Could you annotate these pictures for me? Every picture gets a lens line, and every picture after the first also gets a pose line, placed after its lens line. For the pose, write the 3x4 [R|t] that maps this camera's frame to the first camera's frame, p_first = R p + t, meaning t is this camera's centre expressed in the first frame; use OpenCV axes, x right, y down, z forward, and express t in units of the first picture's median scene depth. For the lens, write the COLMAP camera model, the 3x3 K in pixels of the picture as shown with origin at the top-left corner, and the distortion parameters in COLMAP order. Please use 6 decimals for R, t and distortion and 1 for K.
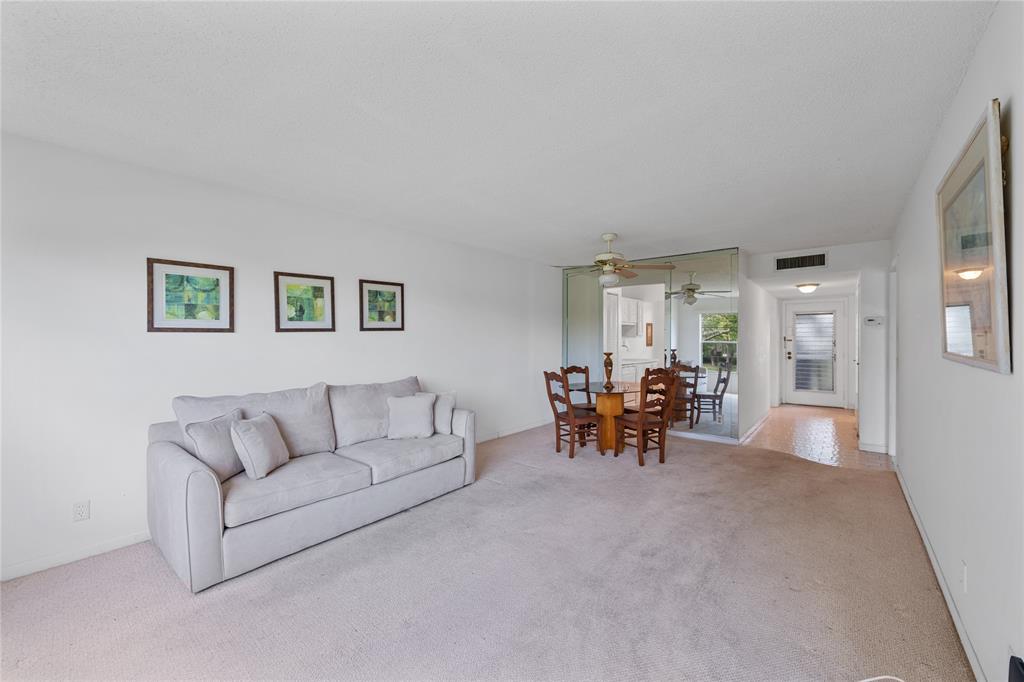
lens RADIAL K [[400.5, 0, 510.2], [0, 400.5, 343.3], [0, 0, 1]] dist [-0.001996, -0.000165]
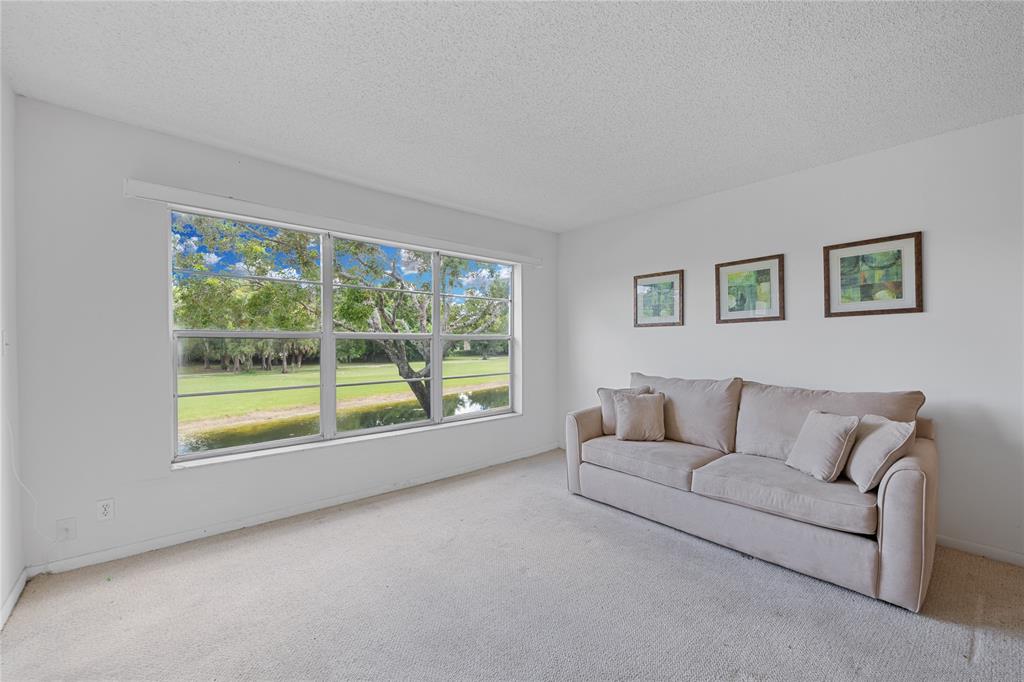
lens RADIAL K [[400.5, 0, 510.2], [0, 400.5, 343.3], [0, 0, 1]] dist [-0.001996, -0.000165]
pose [[-0.154720, 0.039239, -0.987179, 0.419050], [0.022278, 0.999095, 0.036221, -0.021138], [0.987707, -0.016388, -0.155454, 0.512510]]
